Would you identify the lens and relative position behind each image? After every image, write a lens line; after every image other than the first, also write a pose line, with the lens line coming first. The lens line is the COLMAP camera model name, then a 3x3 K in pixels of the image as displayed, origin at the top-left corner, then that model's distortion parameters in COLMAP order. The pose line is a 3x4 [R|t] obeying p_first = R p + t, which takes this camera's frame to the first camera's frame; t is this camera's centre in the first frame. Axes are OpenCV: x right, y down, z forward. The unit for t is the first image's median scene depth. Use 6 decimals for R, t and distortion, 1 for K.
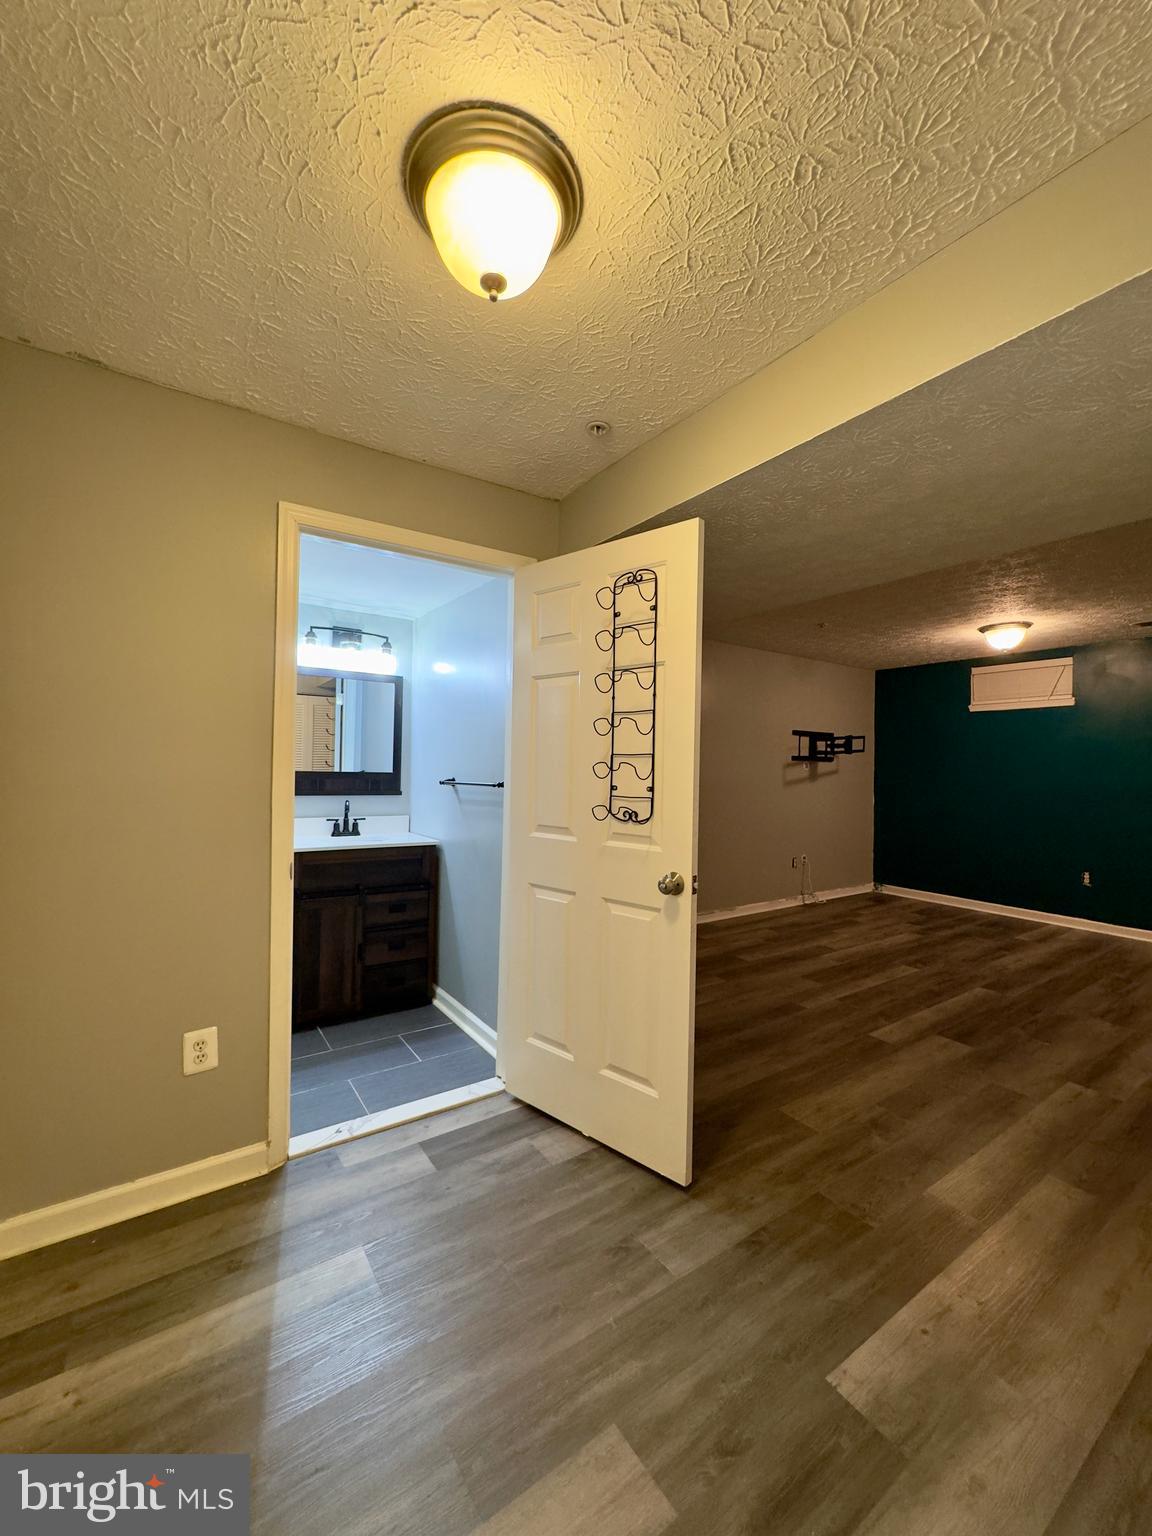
lens RADIAL K [[611.4, 0, 576.0], [0, 611.4, 768.0], [0, 0, 1]] dist [0.000618, 0.000148]
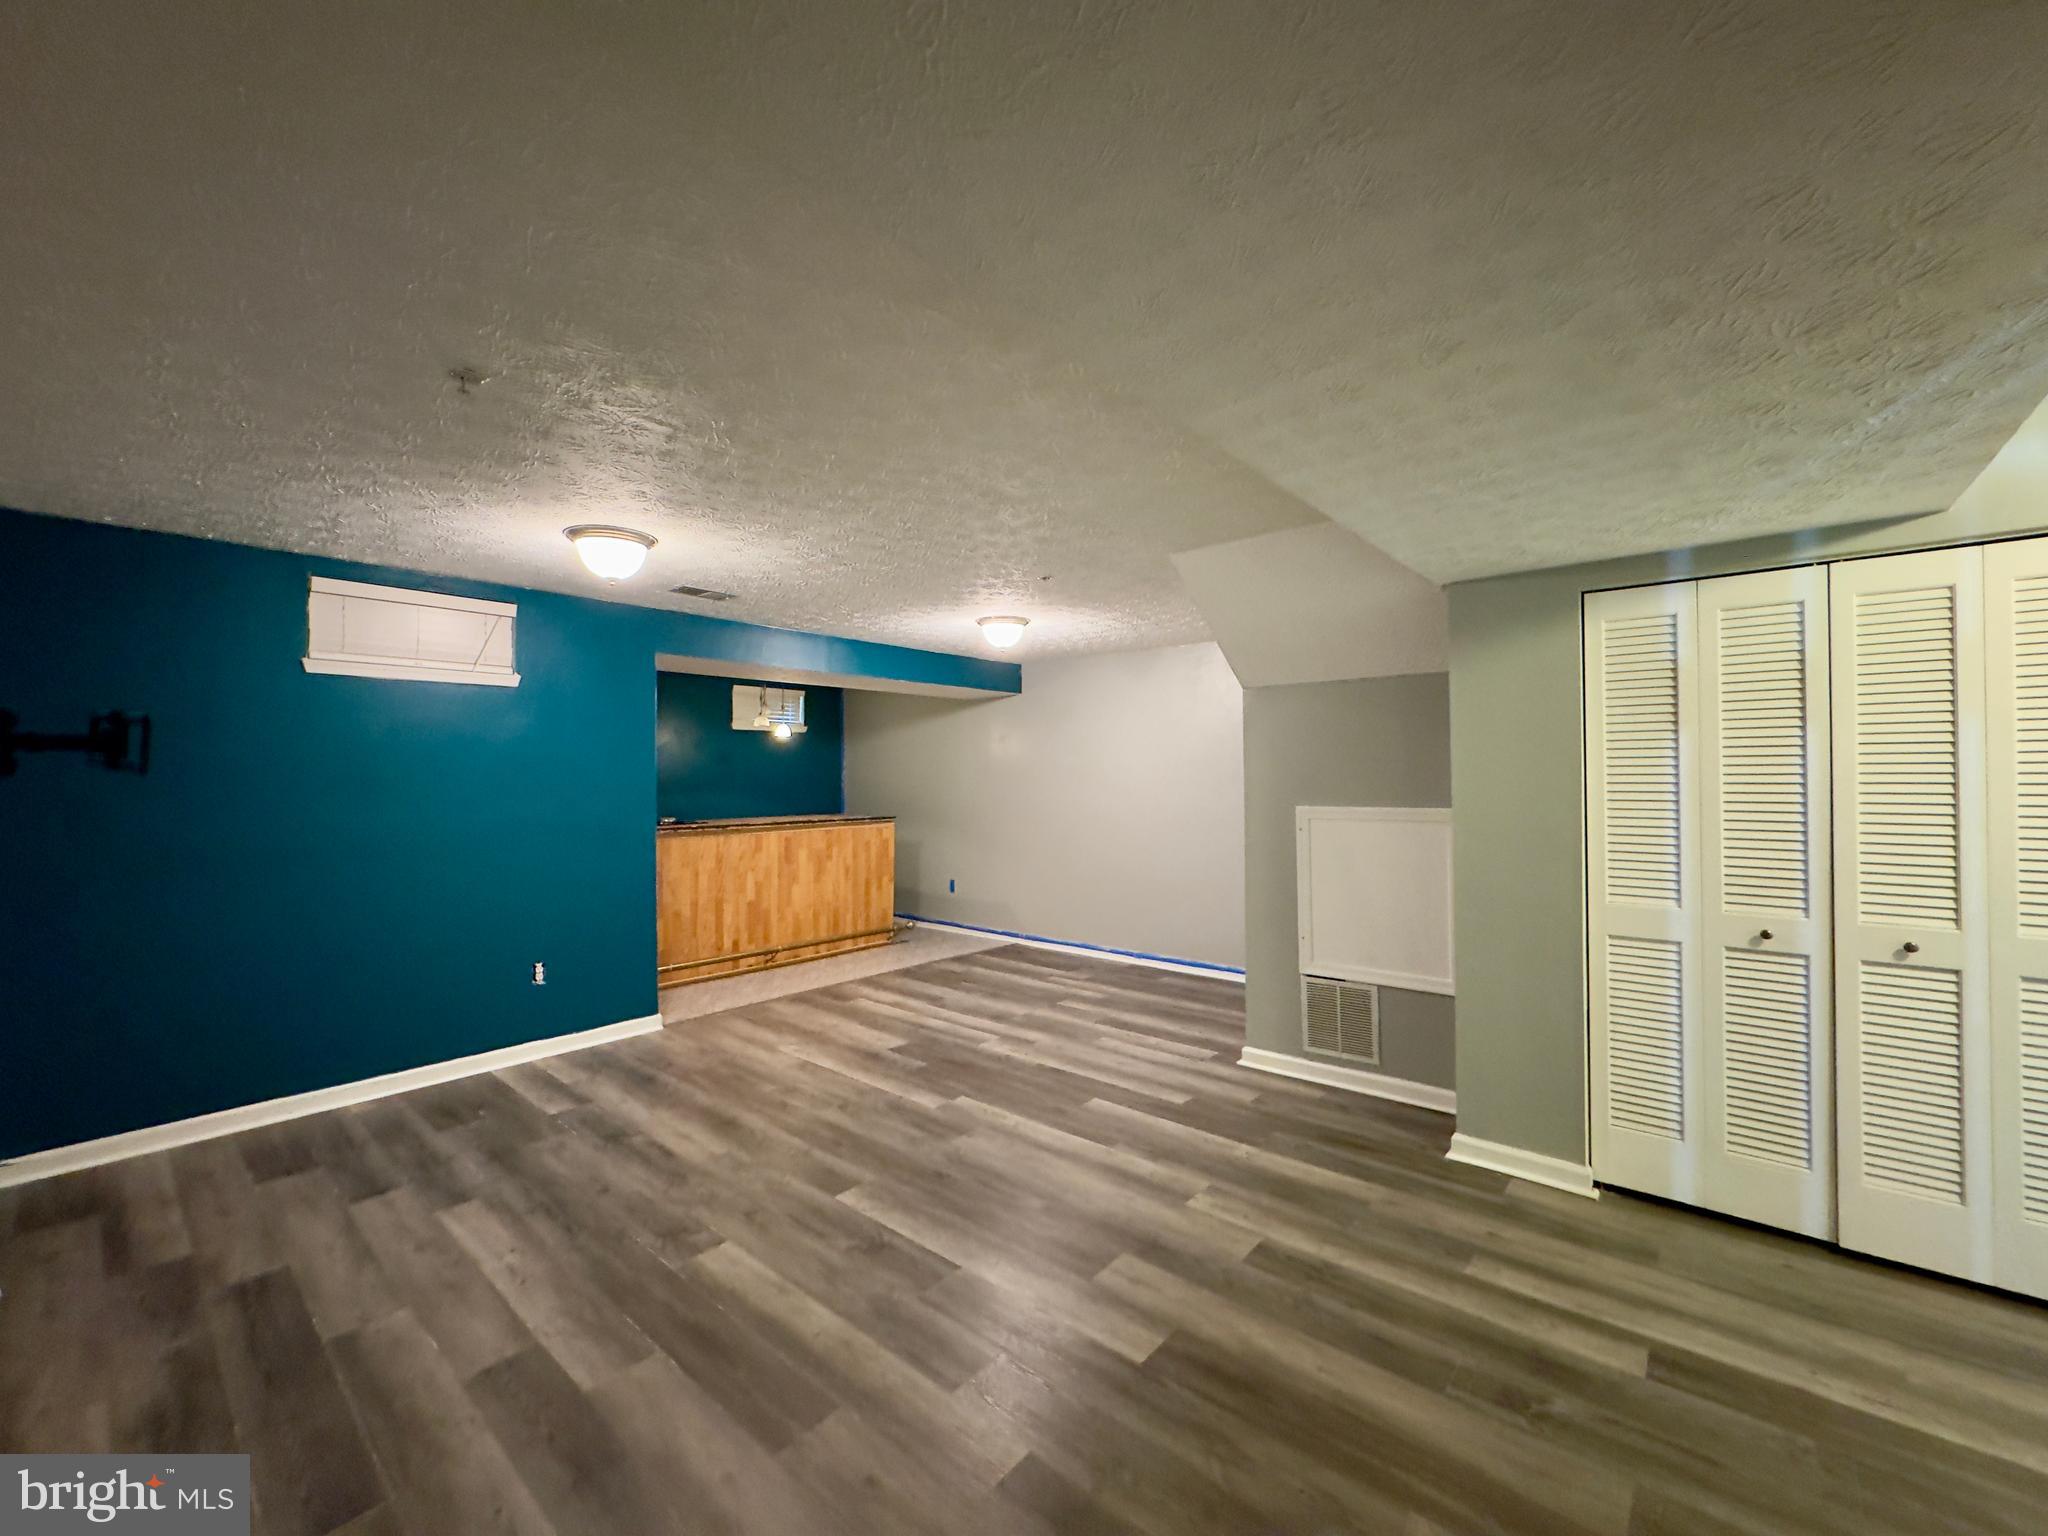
lens RADIAL K [[815.3, 0, 1033.2], [0, 815.3, 766.7], [0, 0, 1]] dist [0.000618, 0.000148]
pose [[-0.258299, -0.004950, 0.966052, -0.106650], [0.002300, 0.999981, 0.005739, -0.039649], [-0.966062, 0.003704, -0.258282, 0.998283]]
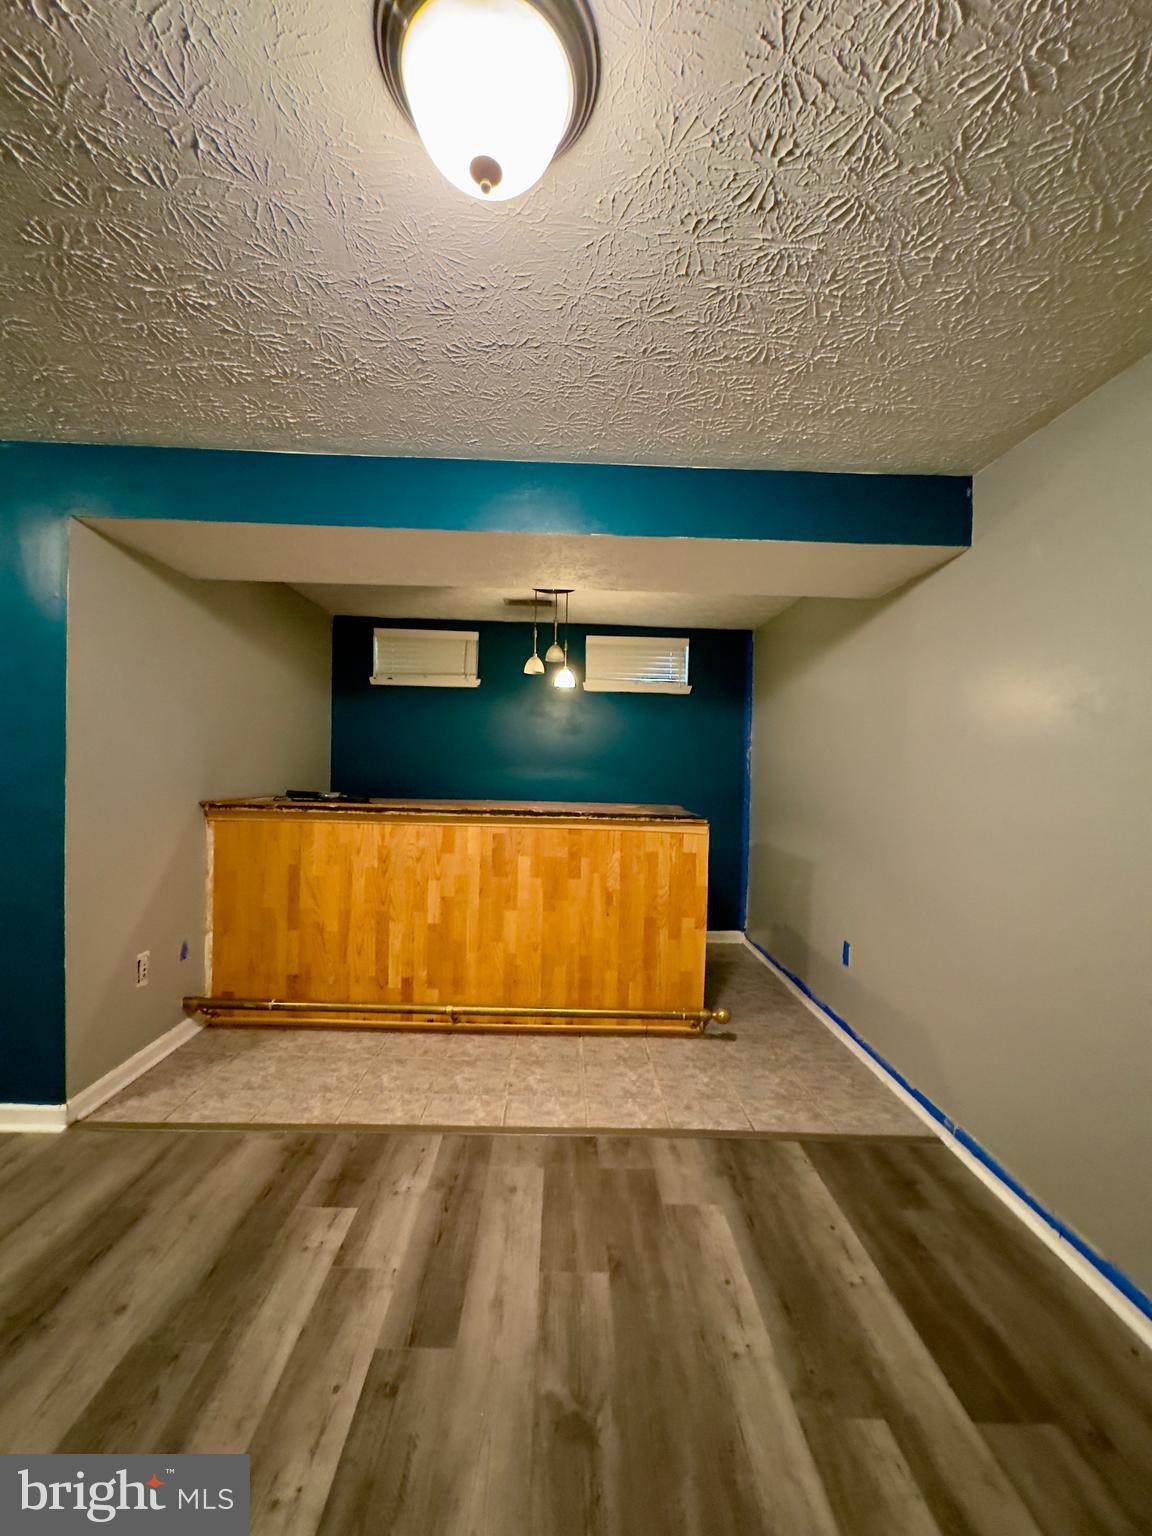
lens RADIAL K [[611.4, 0, 576.0], [0, 611.4, 768.0], [0, 0, 1]] dist [0.000618, 0.000148]
pose [[0.555648, -0.006690, 0.831391, 1.015791], [-0.013557, 0.999762, 0.017106, 0.009964], [-0.831307, -0.020776, 0.555425, 0.524768]]
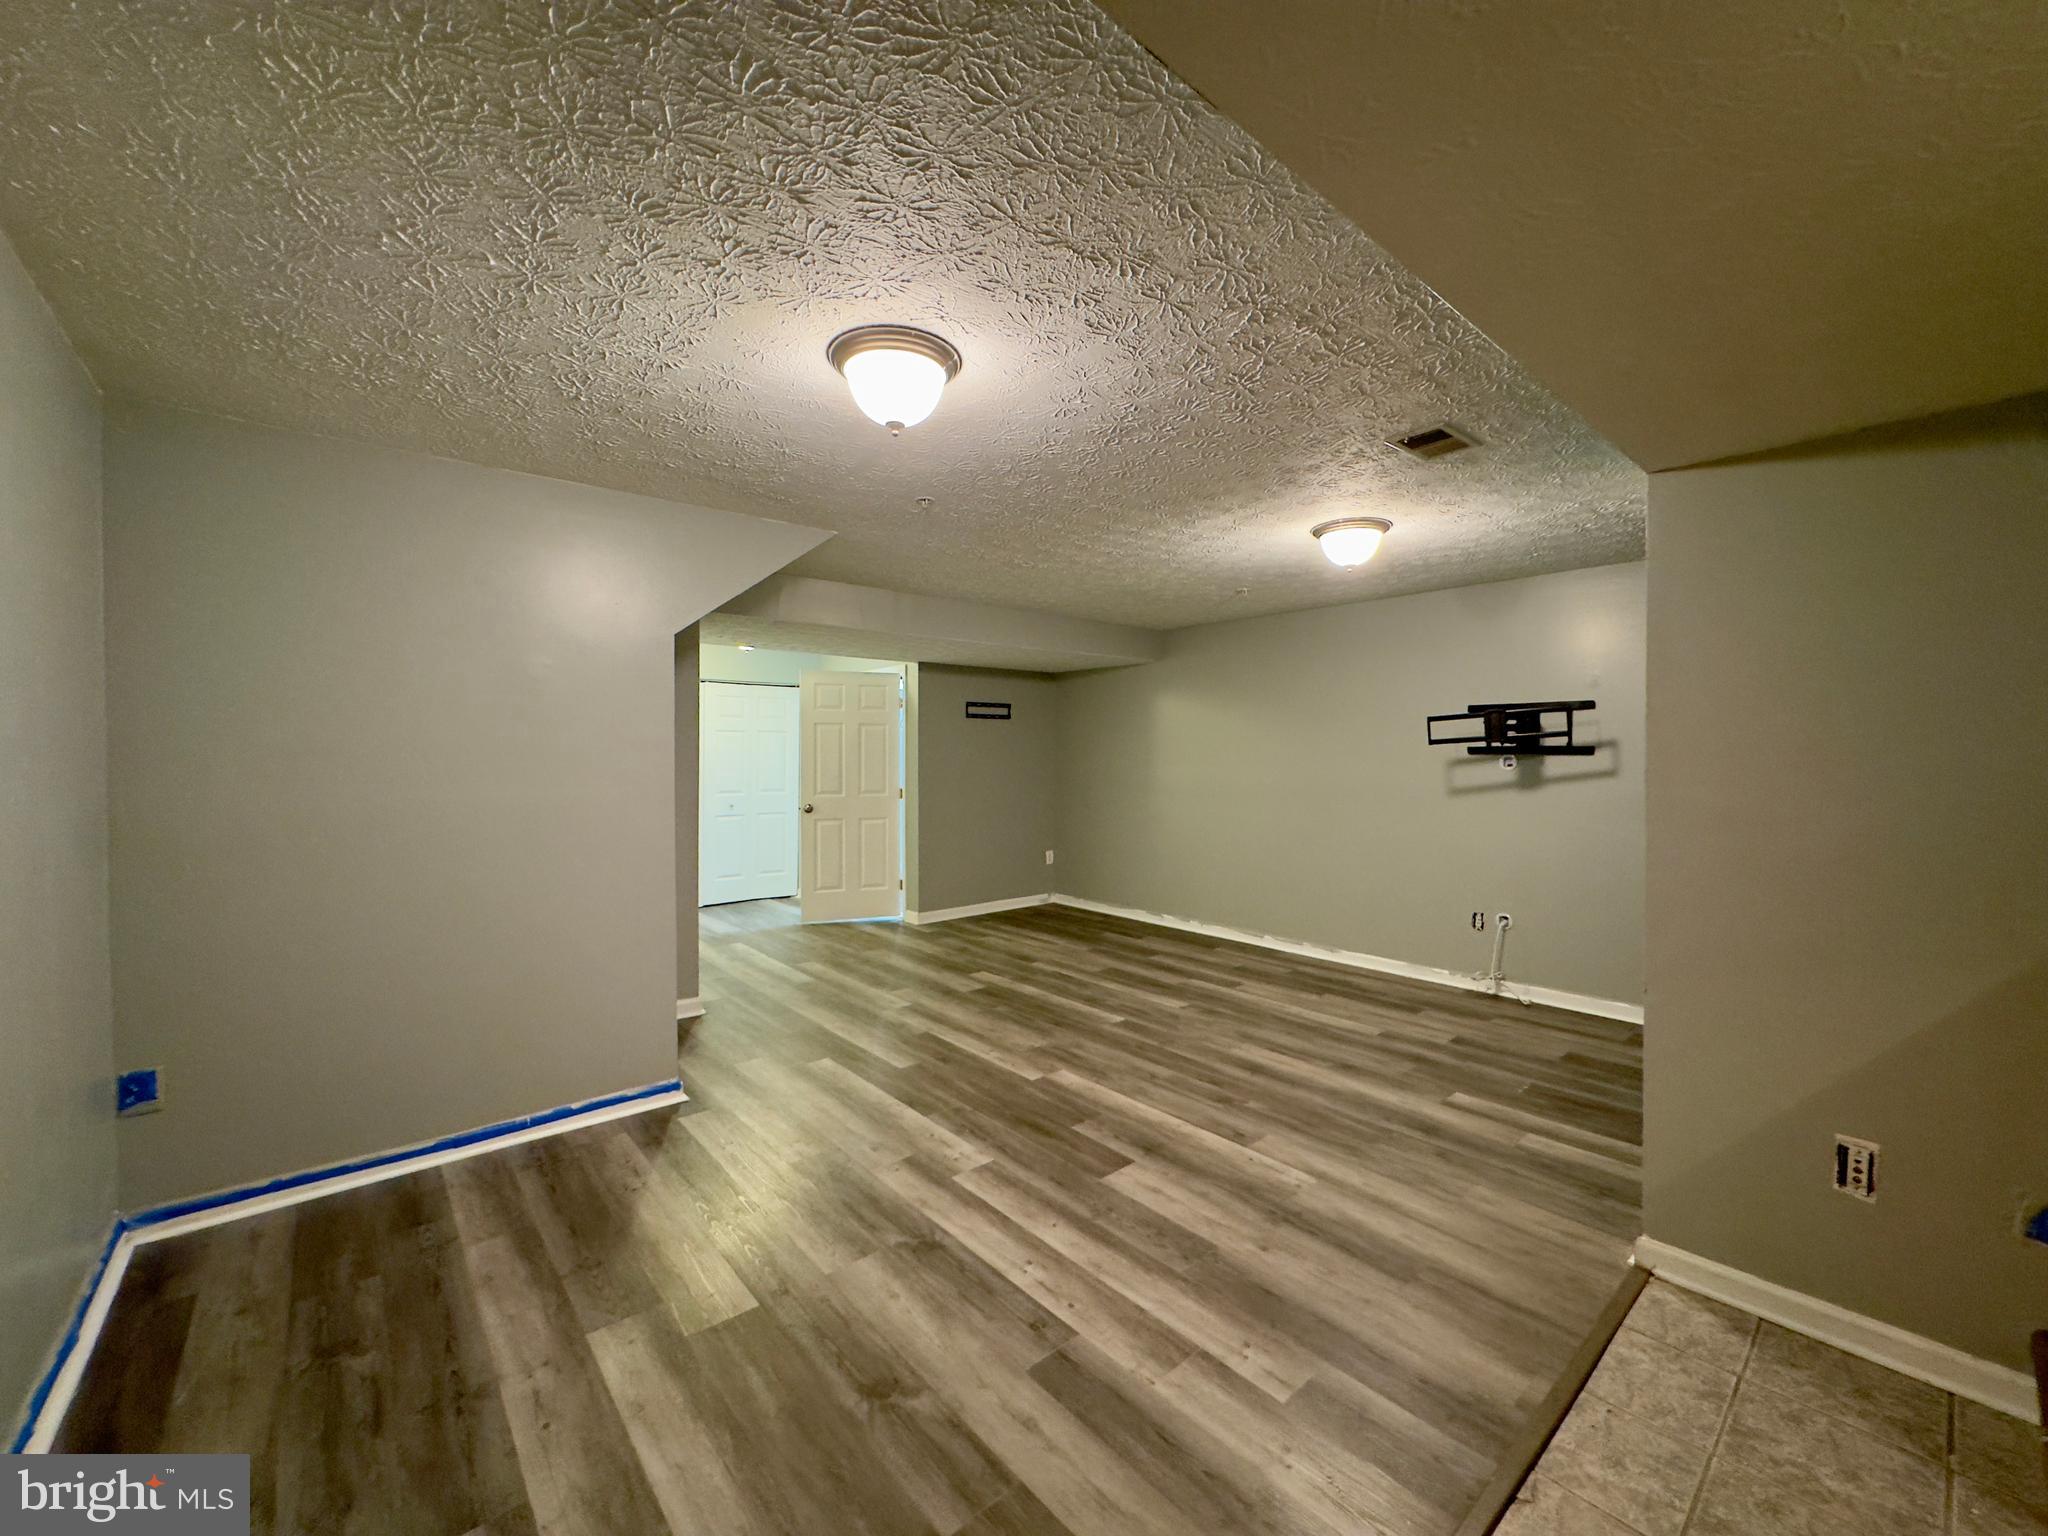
lens RADIAL K [[815.3, 0, 1033.2], [0, 815.3, 766.7], [0, 0, 1]] dist [0.000618, 0.000148]
pose [[0.107330, -0.001433, -0.994222, 1.759974], [-0.002737, 0.999995, -0.001737, 0.004276], [0.994220, 0.002908, 0.107325, 0.732851]]
